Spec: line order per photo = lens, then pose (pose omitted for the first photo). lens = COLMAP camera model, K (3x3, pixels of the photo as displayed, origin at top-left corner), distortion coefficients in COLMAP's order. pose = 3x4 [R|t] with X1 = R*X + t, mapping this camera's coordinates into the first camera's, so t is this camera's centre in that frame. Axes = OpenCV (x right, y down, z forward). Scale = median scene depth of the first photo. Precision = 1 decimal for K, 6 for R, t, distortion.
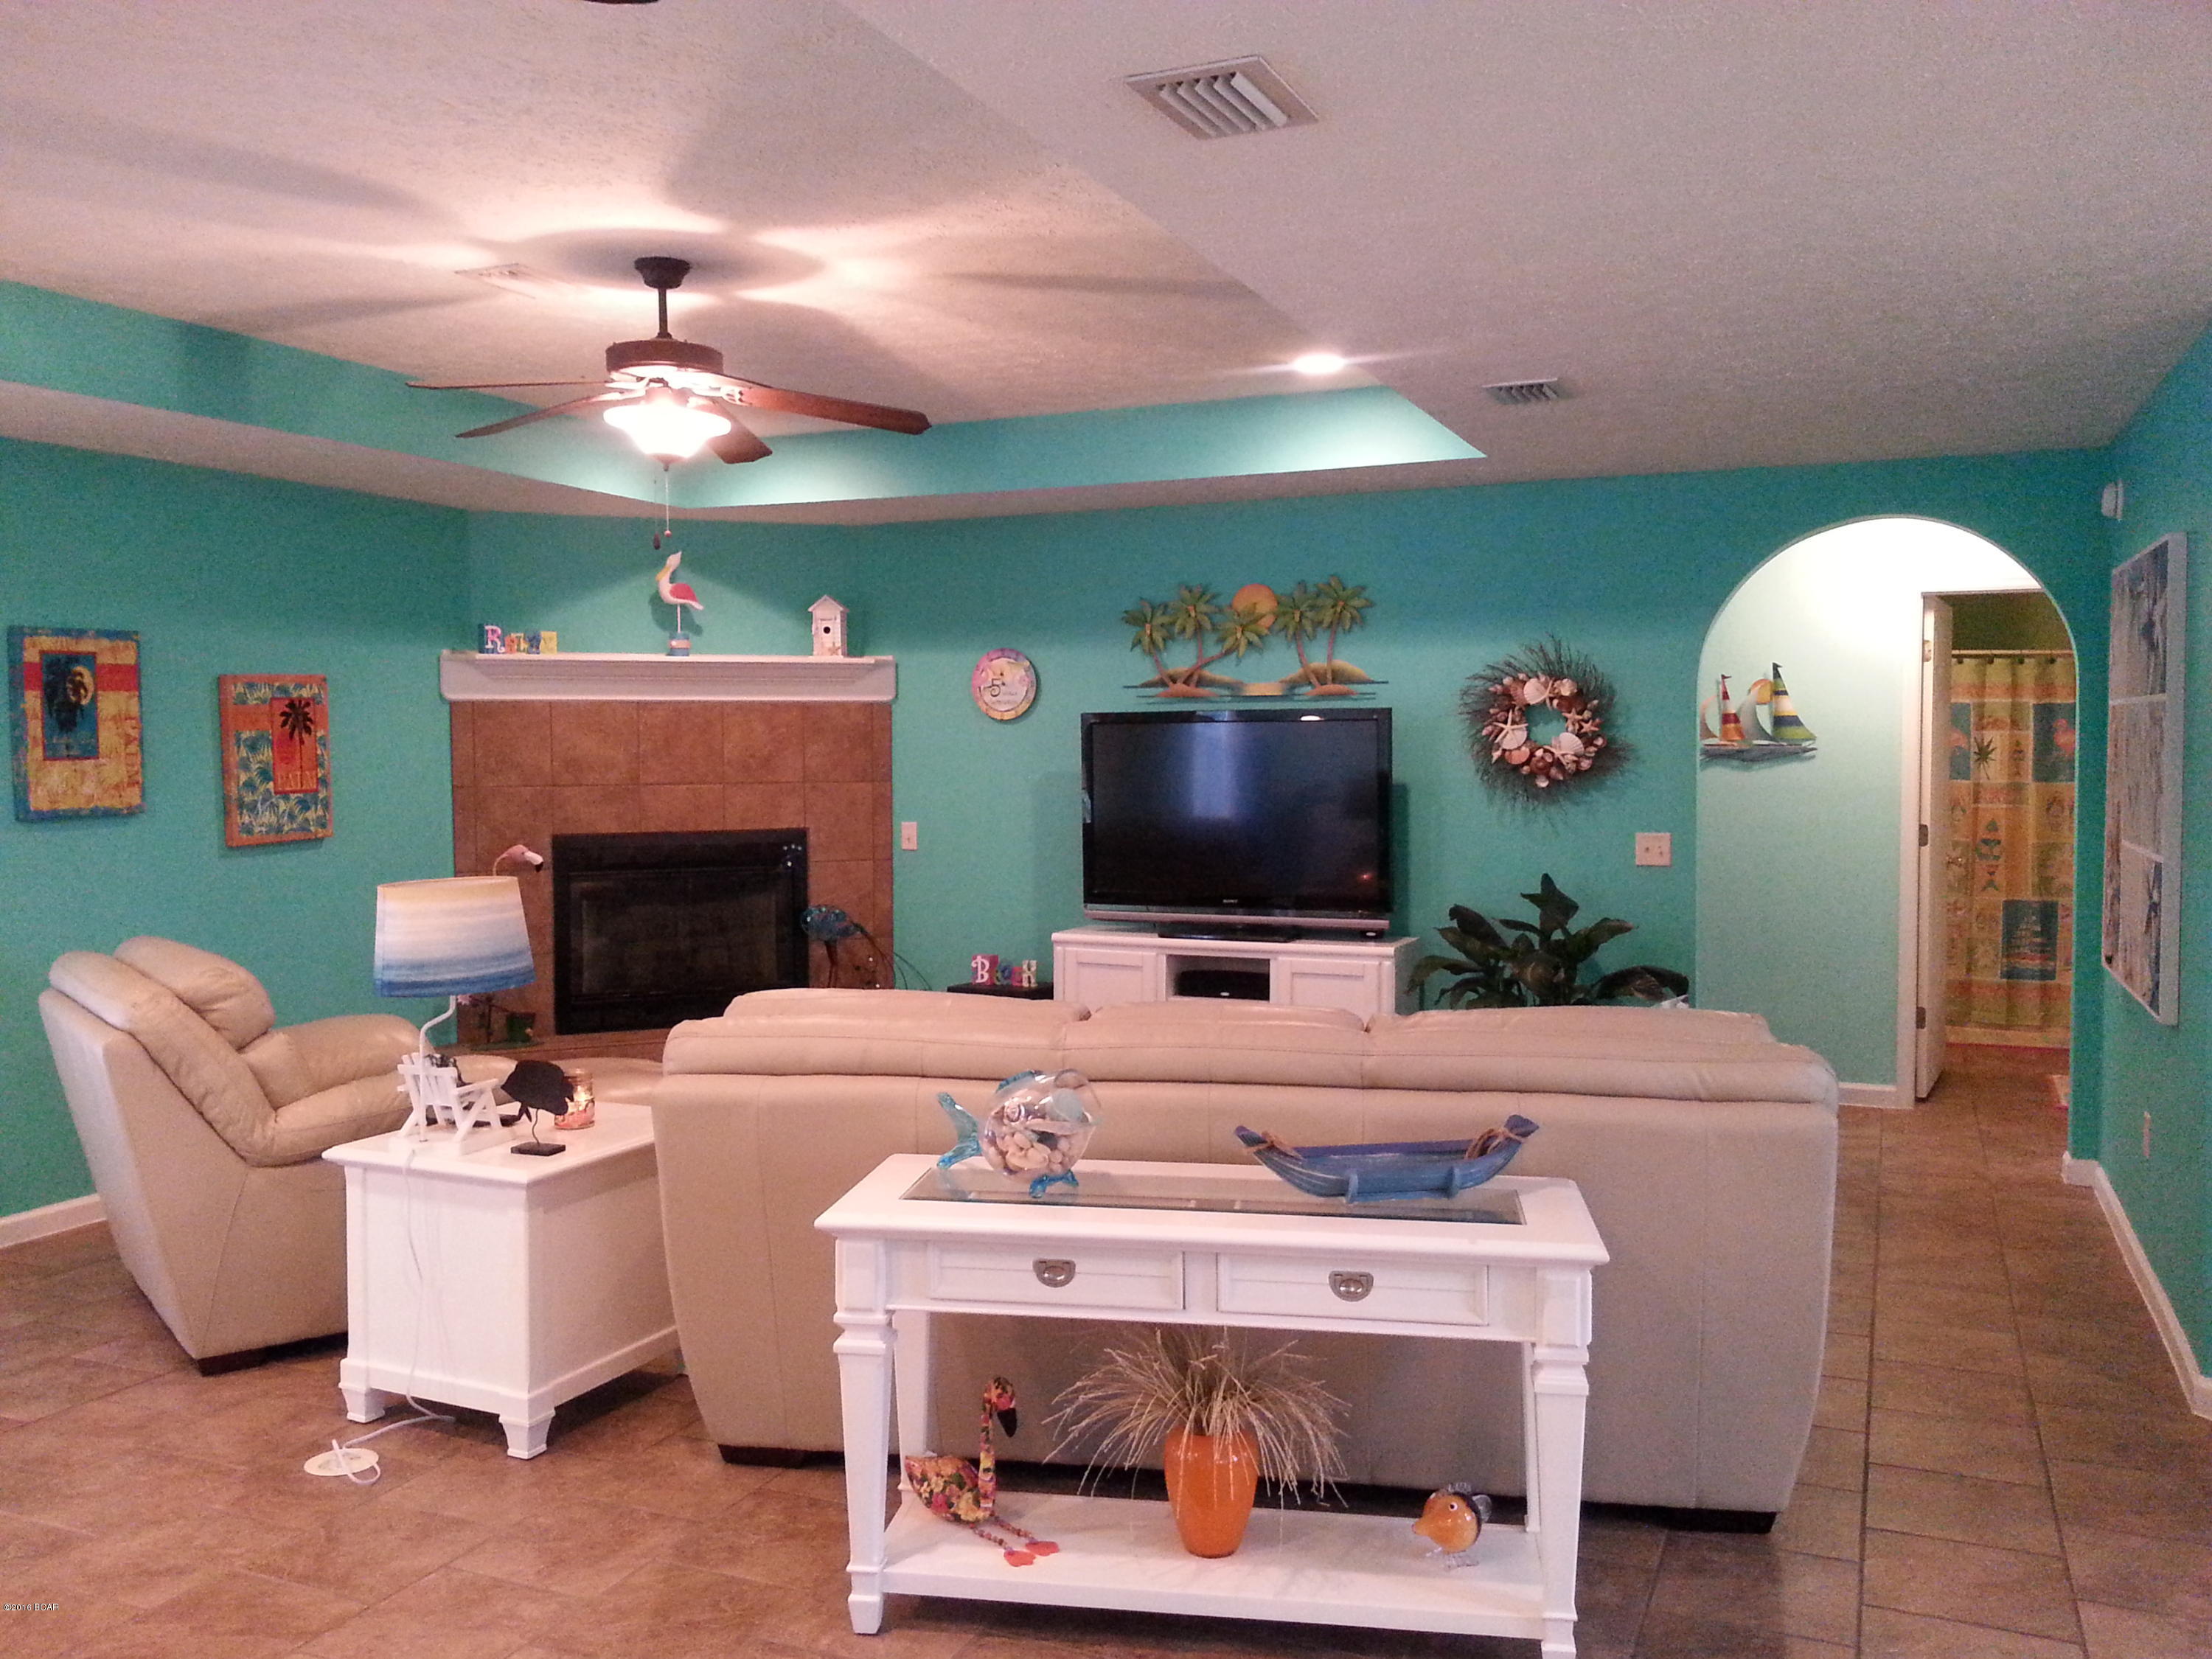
lens RADIAL K [[1797.6, 0, 1099.8], [0, 1797.6, 813.3], [0, 0, 1]] dist [0.113245, -0.220524]
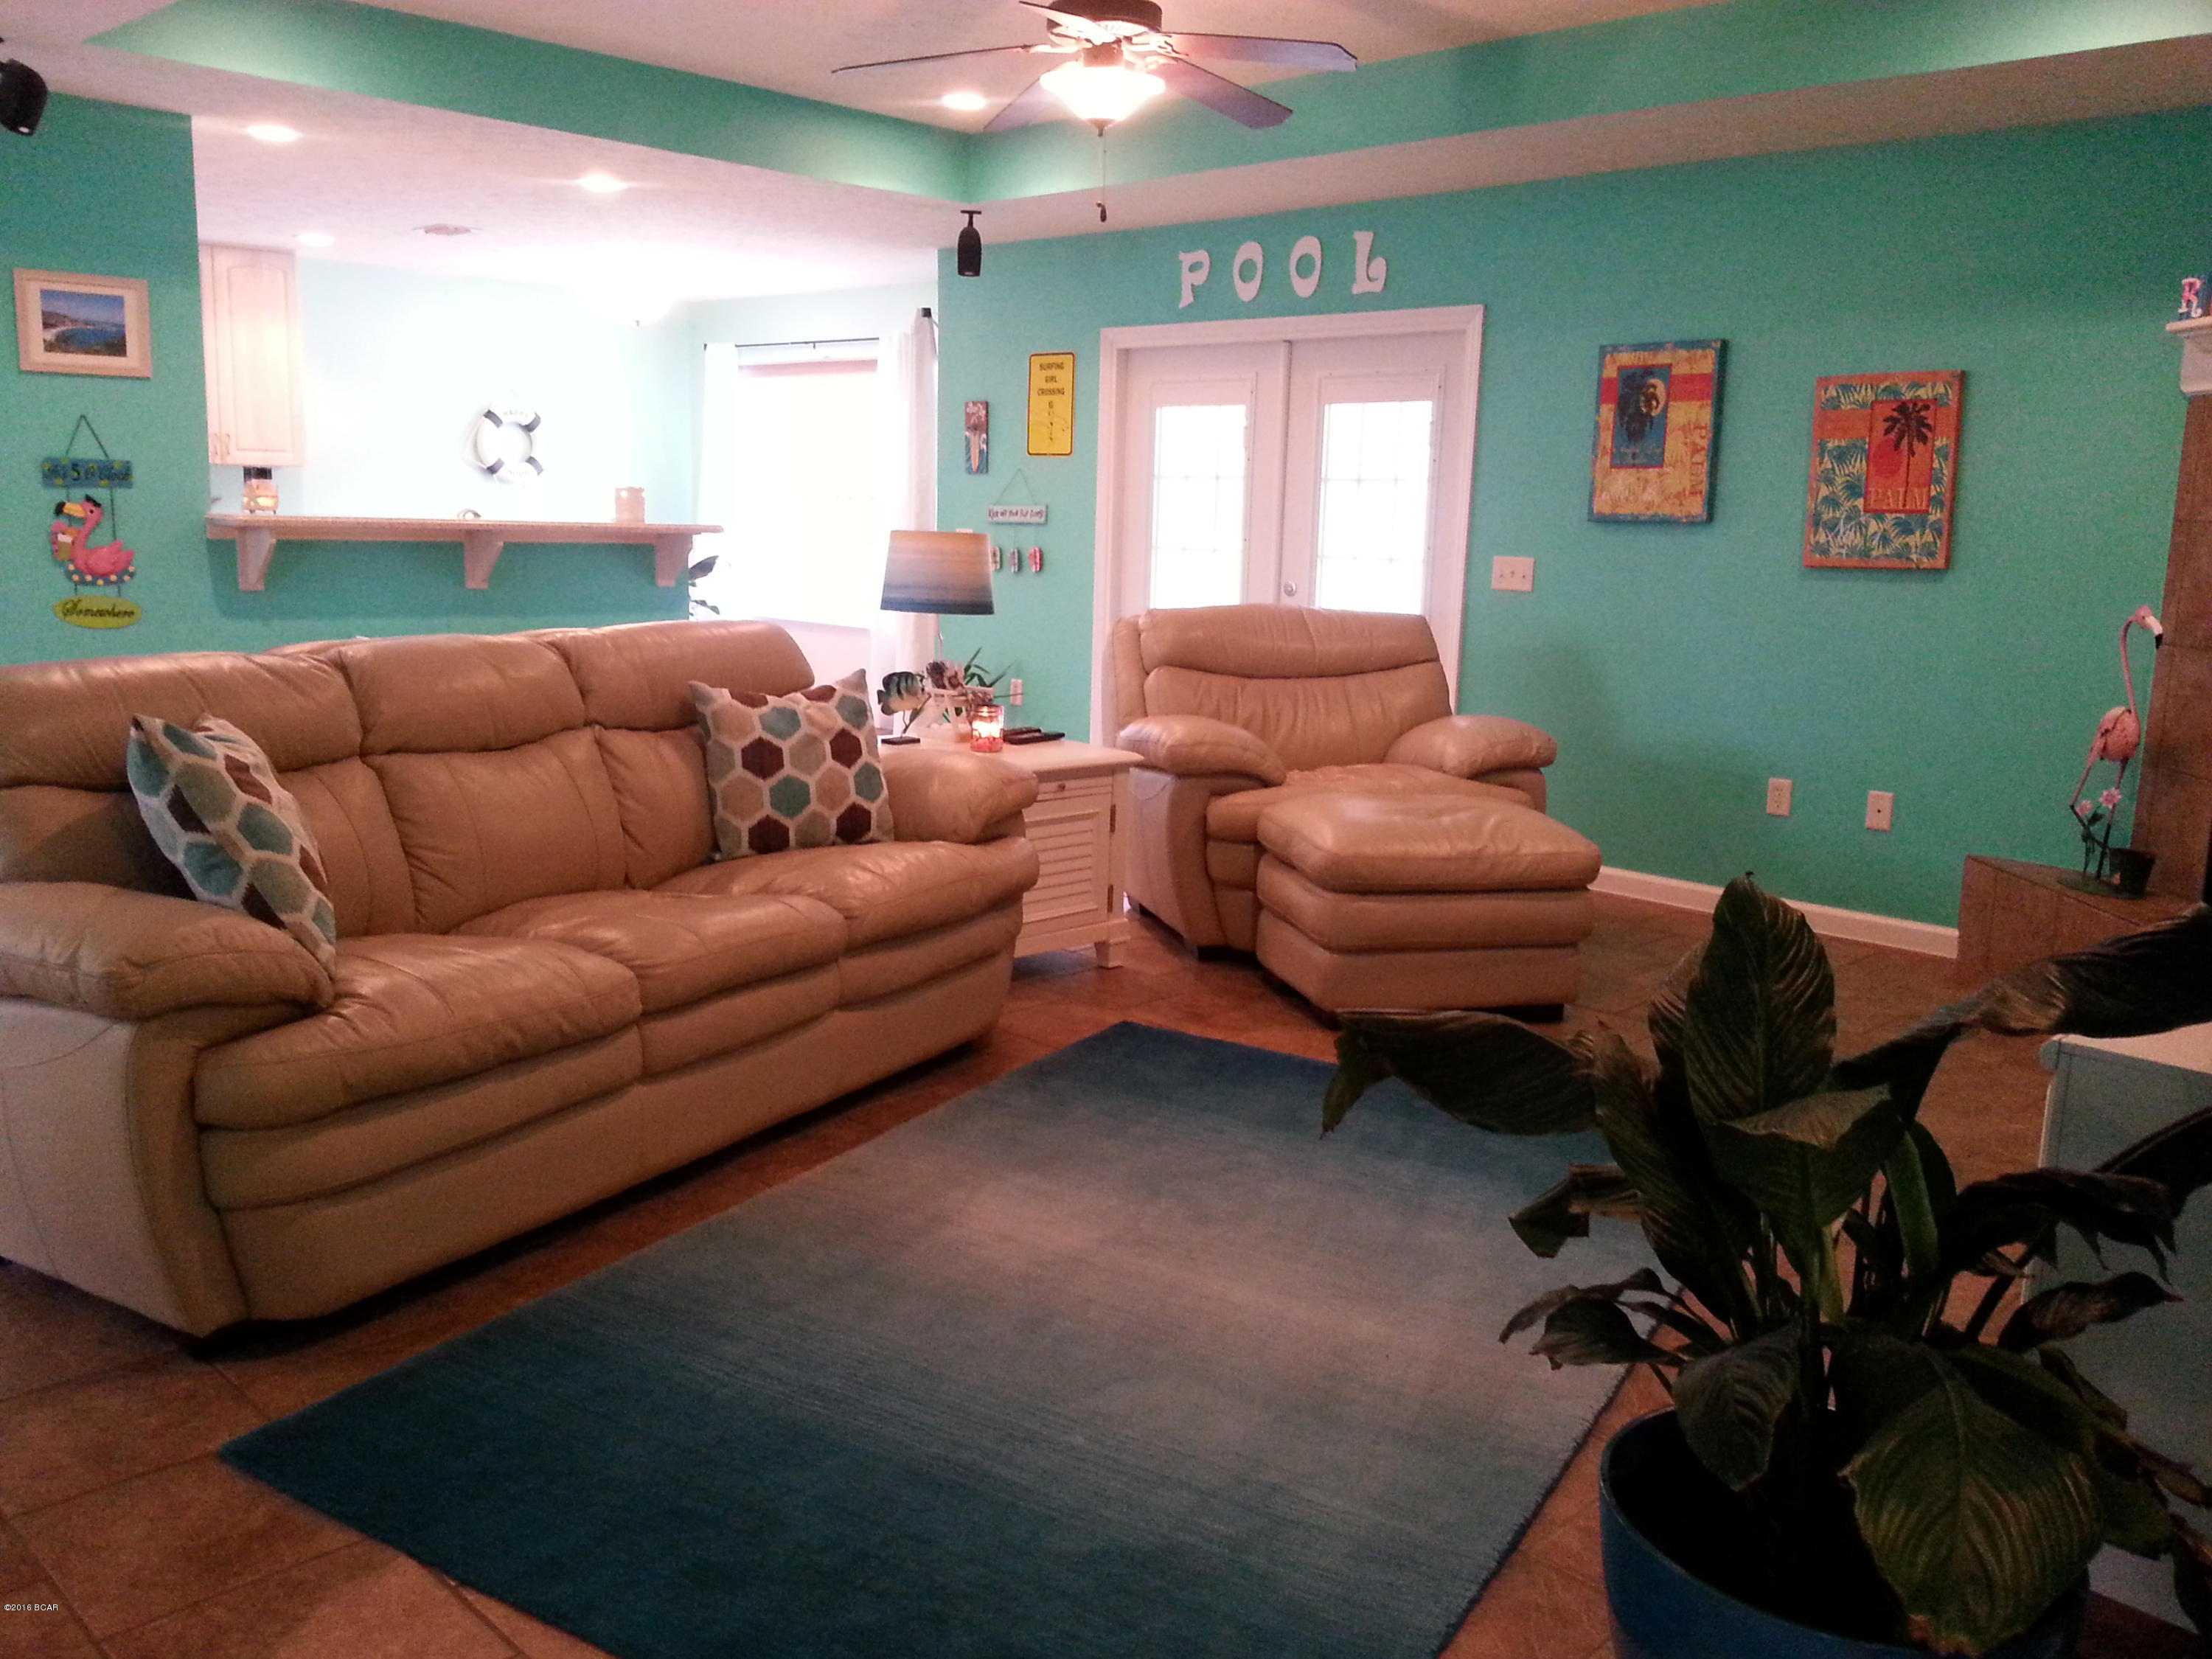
lens RADIAL K [[1797.6, 0, 1099.8], [0, 1797.6, 813.3], [0, 0, 1]] dist [0.113245, -0.220524]
pose [[-0.362234, 0.155189, -0.919077, 0.494189], [-0.065514, 0.979364, 0.191189, -0.011846], [0.929782, 0.129467, -0.344592, 0.941130]]
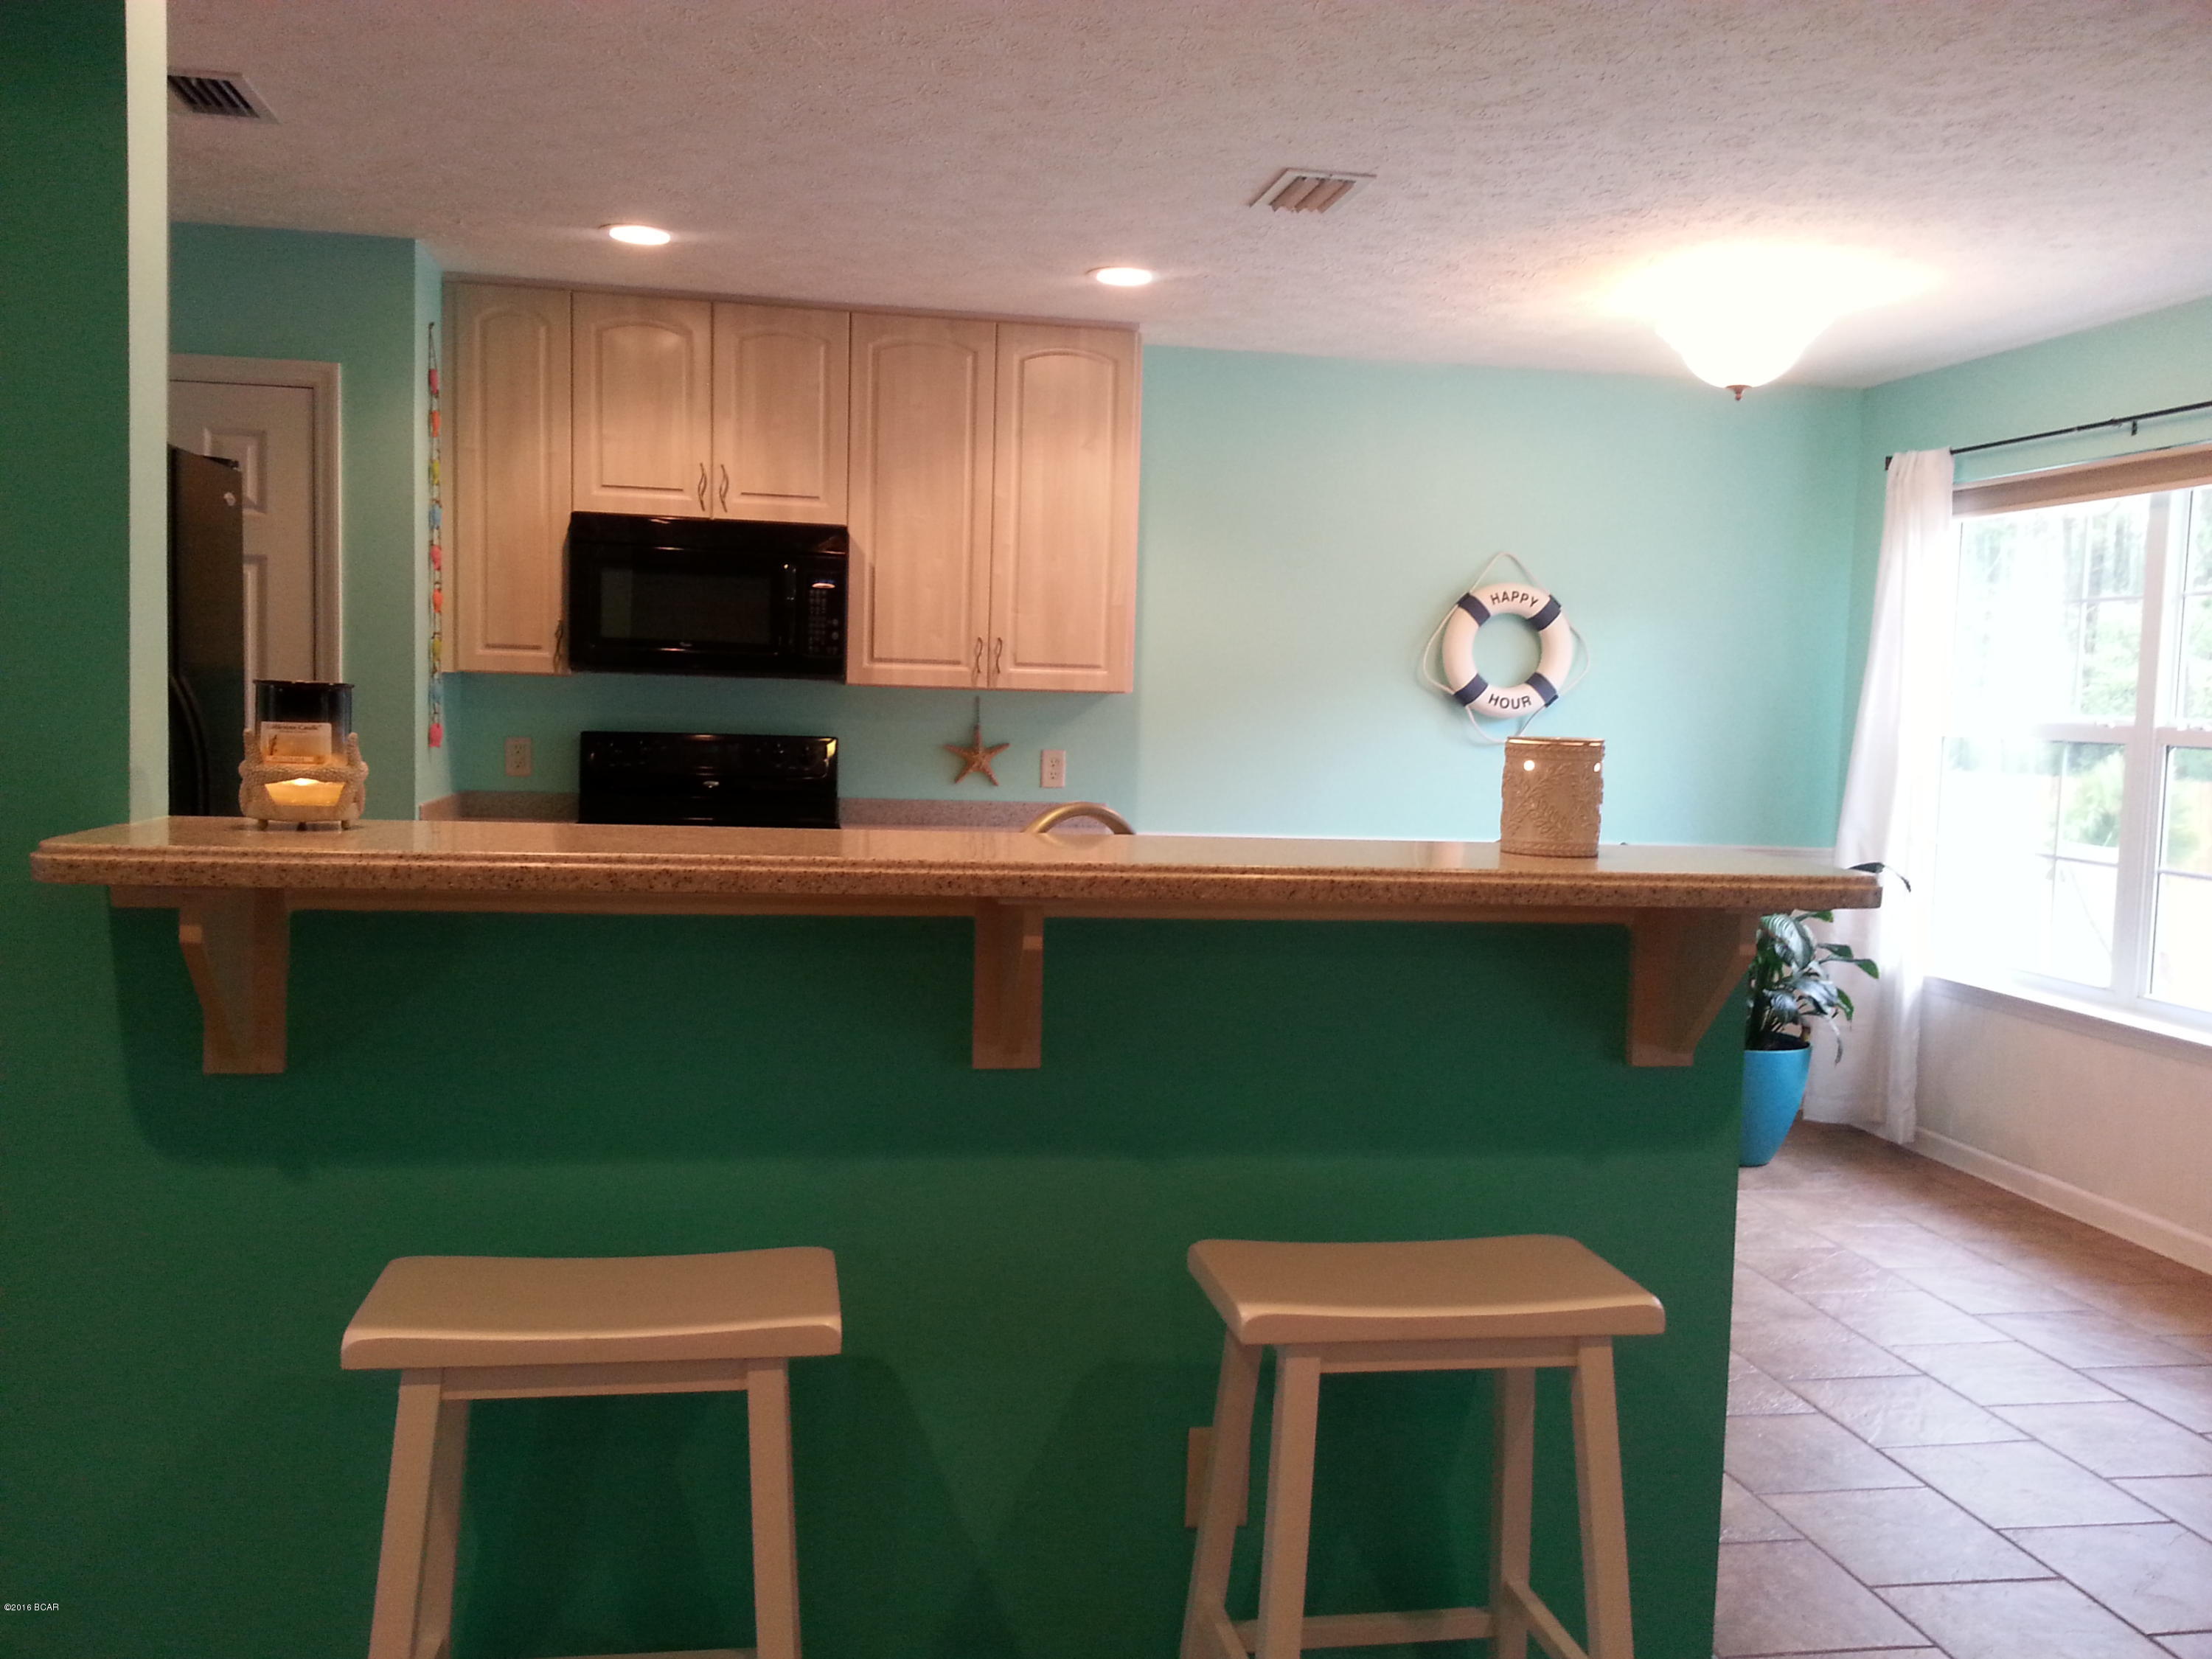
lens RADIAL K [[1797.6, 0, 1099.8], [0, 1797.6, 813.3], [0, 0, 1]] dist [0.113245, -0.220524]
pose [[-0.836524, 0.016194, -0.547690, -0.184095], [-0.048998, 0.993348, 0.104208, 0.005711], [0.545735, 0.114008, -0.830166, 0.507705]]
